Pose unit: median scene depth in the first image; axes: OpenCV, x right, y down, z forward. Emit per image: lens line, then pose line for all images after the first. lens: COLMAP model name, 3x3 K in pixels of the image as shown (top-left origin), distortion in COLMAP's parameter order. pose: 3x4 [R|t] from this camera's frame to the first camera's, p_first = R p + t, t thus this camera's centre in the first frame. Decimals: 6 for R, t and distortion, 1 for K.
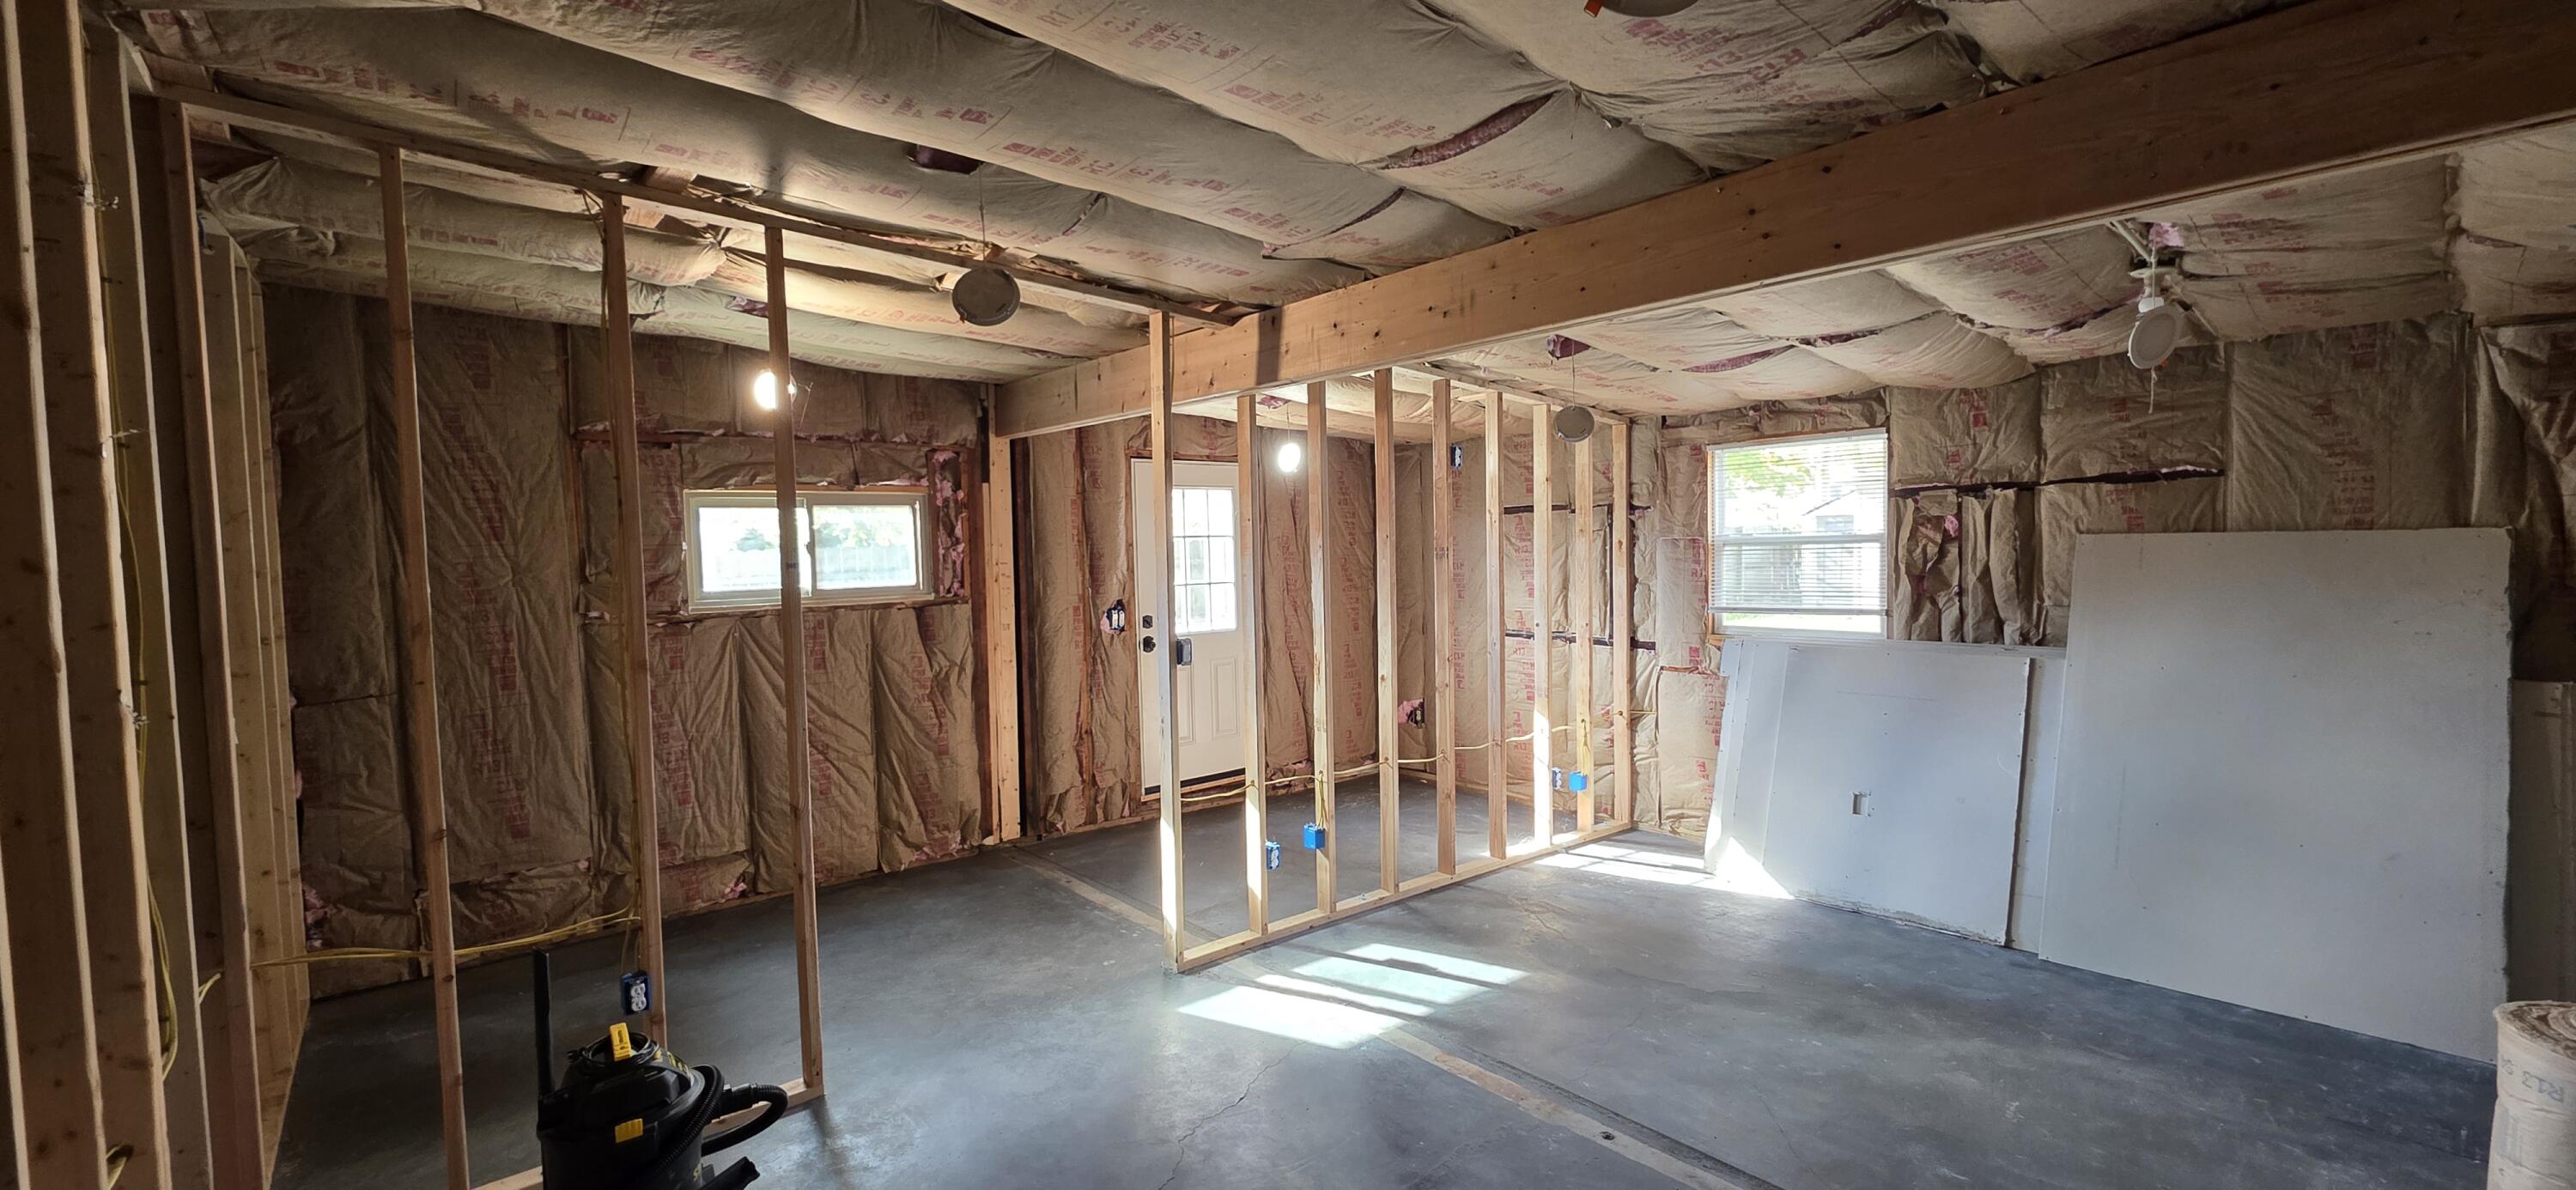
lens RADIAL K [[1024.2, 0, 1304.3], [0, 1024.2, 596.6], [0, 0, 1]] dist [-0.001665, 0.000048]
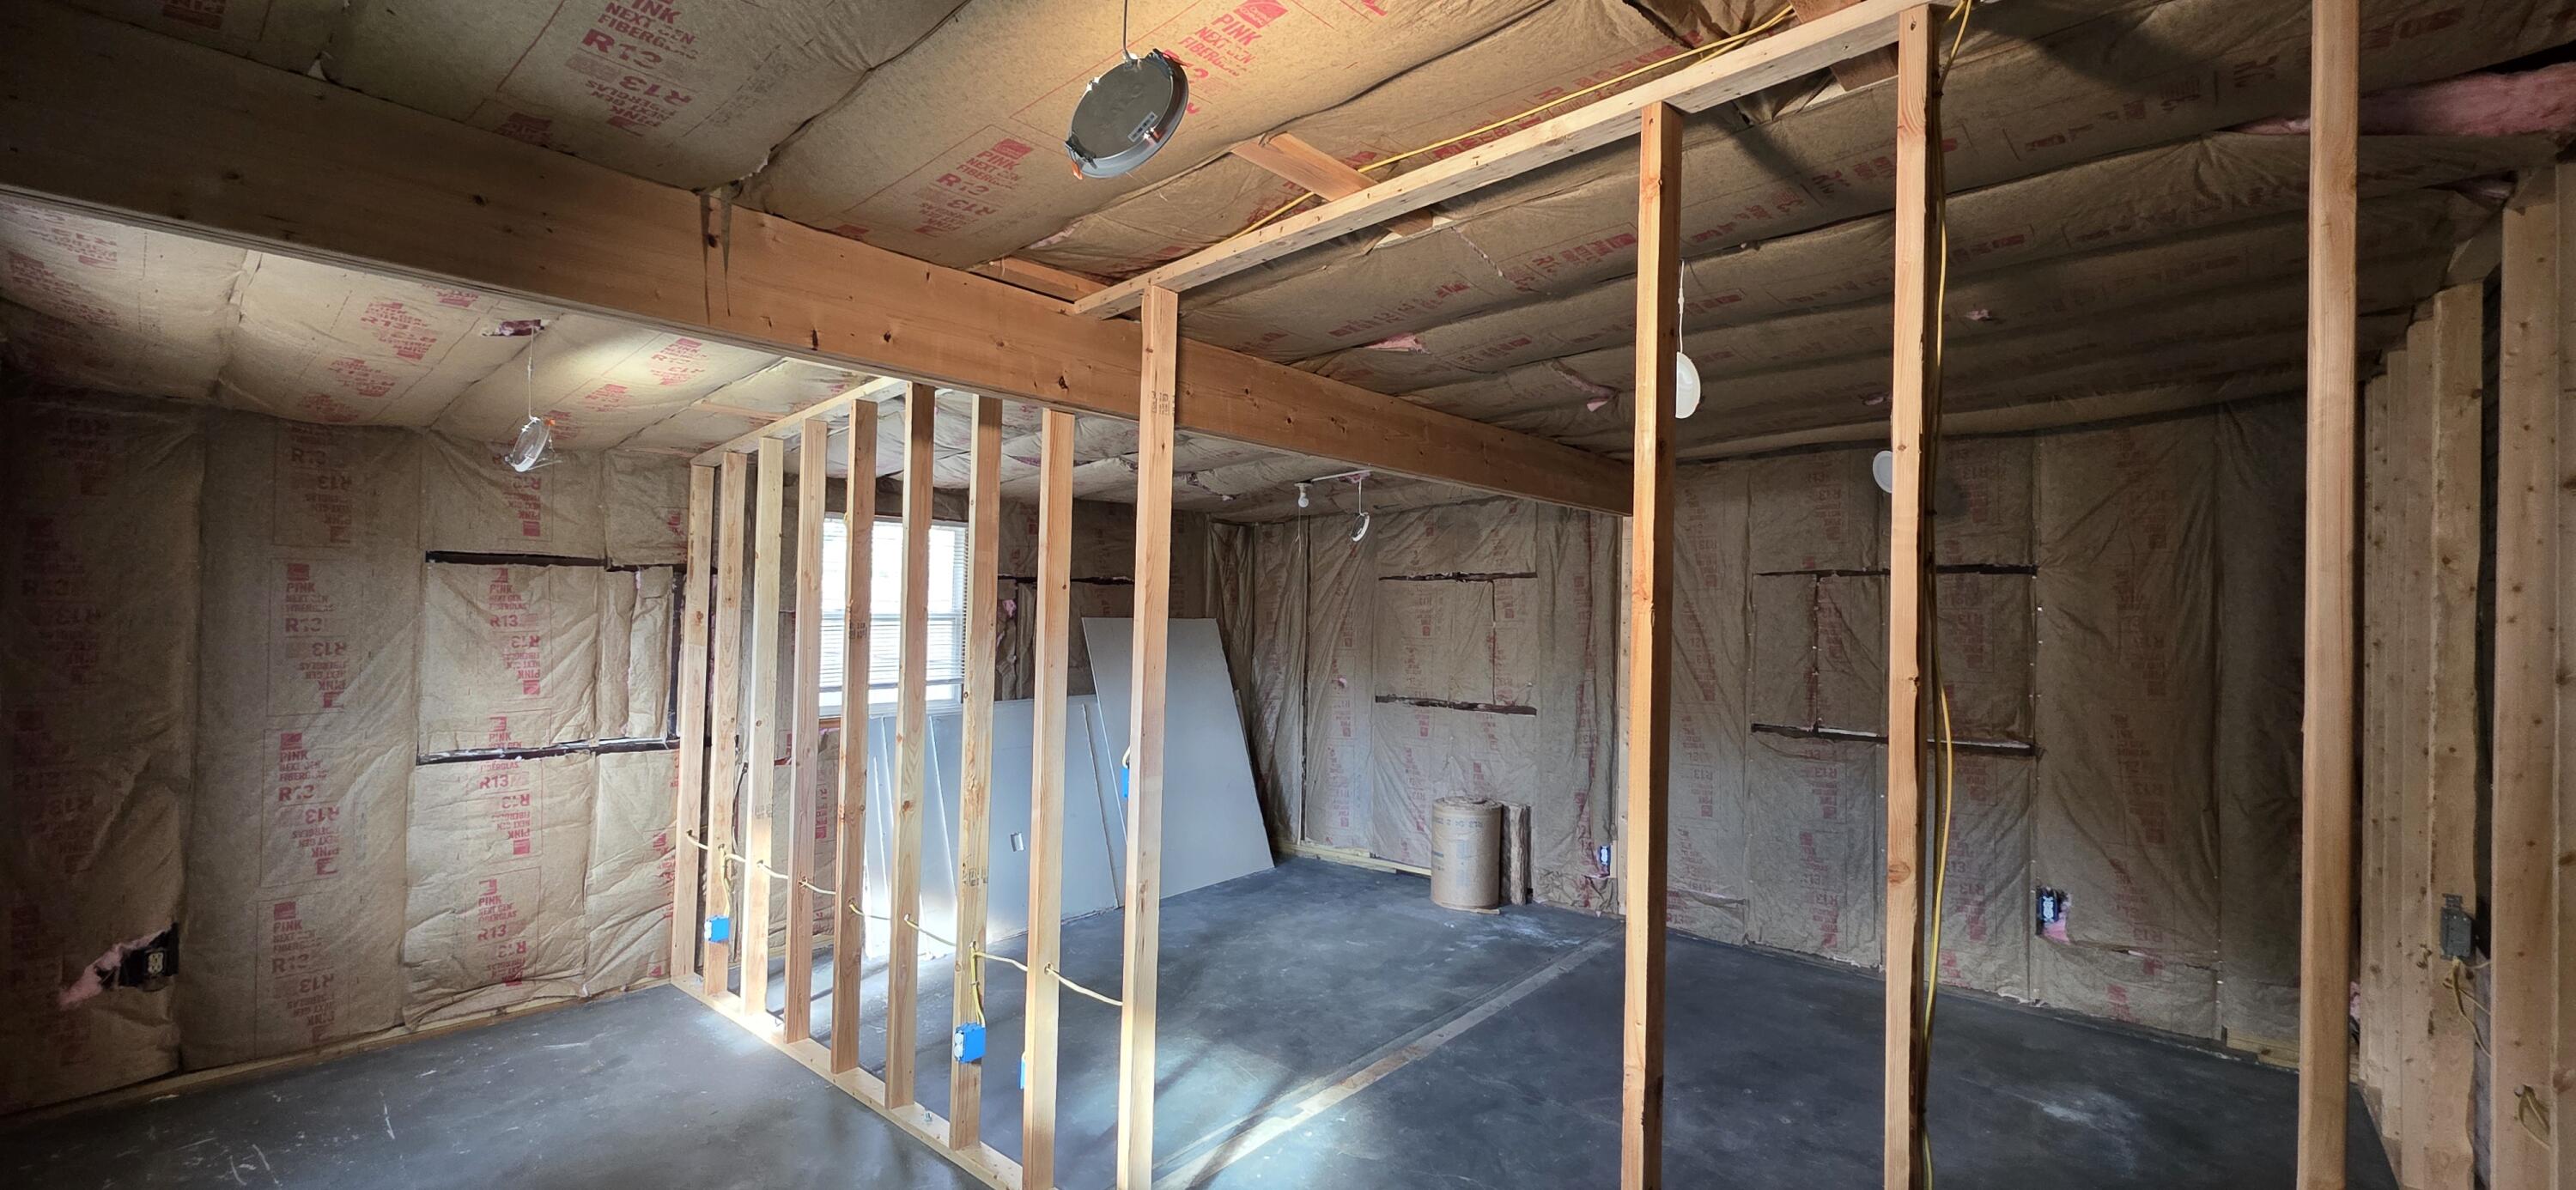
lens RADIAL K [[1024.2, 0, 1304.3], [0, 1024.2, 596.6], [0, 0, 1]] dist [-0.001665, 0.000048]
pose [[-0.137135, 0.030073, 0.990096, -0.596791], [0.031126, 0.999176, -0.026038, -0.034624], [-0.990063, 0.027247, -0.137958, 0.720988]]
